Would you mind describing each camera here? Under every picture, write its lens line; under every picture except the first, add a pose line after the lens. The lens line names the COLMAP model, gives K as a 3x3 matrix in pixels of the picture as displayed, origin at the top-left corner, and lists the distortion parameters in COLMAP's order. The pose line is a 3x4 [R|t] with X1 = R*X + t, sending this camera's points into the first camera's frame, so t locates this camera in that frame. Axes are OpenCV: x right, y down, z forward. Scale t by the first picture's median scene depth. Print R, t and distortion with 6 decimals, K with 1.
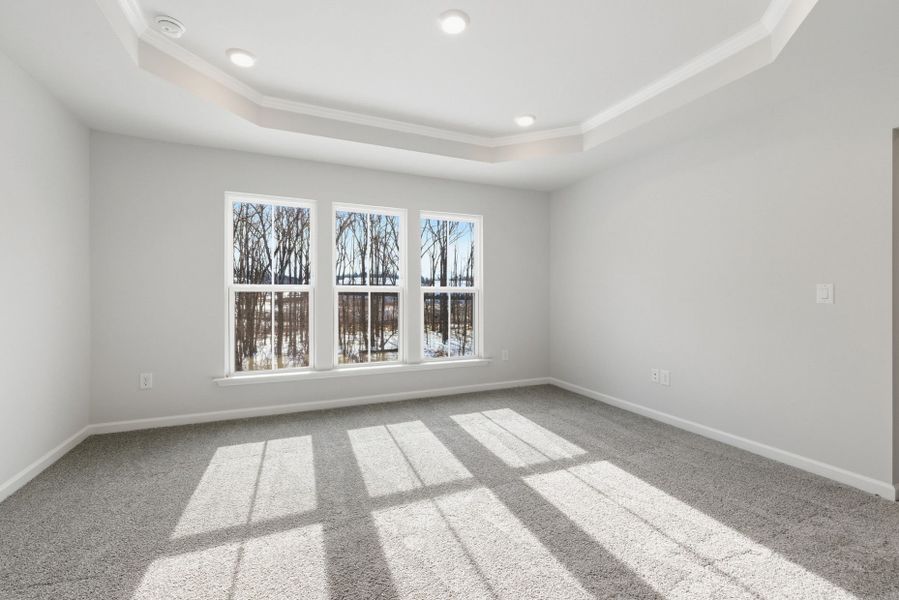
lens RADIAL K [[374.6, 0, 449.9], [0, 374.6, 297.3], [0, 0, 1]] dist [0.002099, -0.000002]
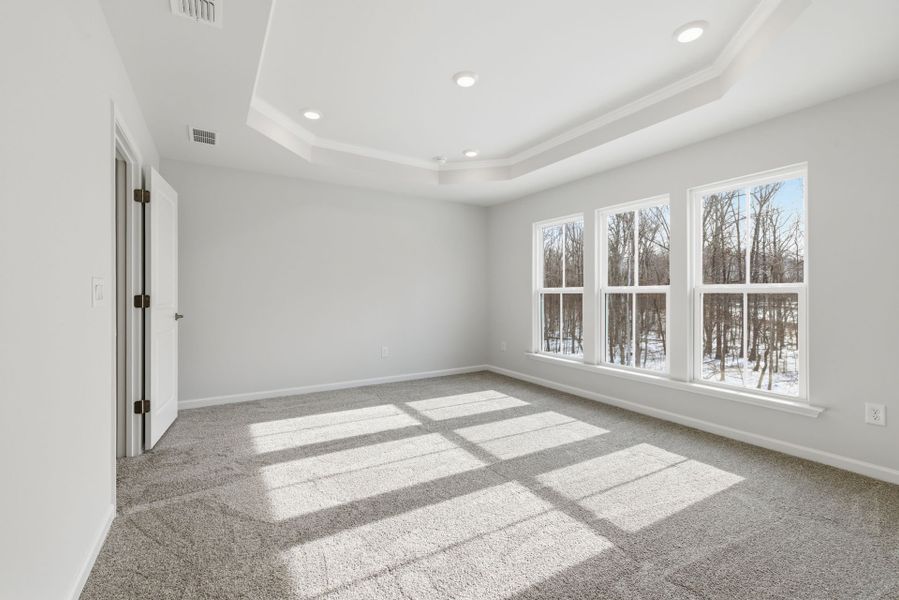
lens RADIAL K [[374.6, 0, 444.2], [0, 374.6, 299.4], [0, 0, 1]] dist [0.002099, -0.000002]
pose [[0.152003, 0.010954, -0.988319, 0.765291], [-0.011497, 0.999891, 0.009315, -0.000212], [0.988313, 0.009947, 0.152112, 0.451184]]
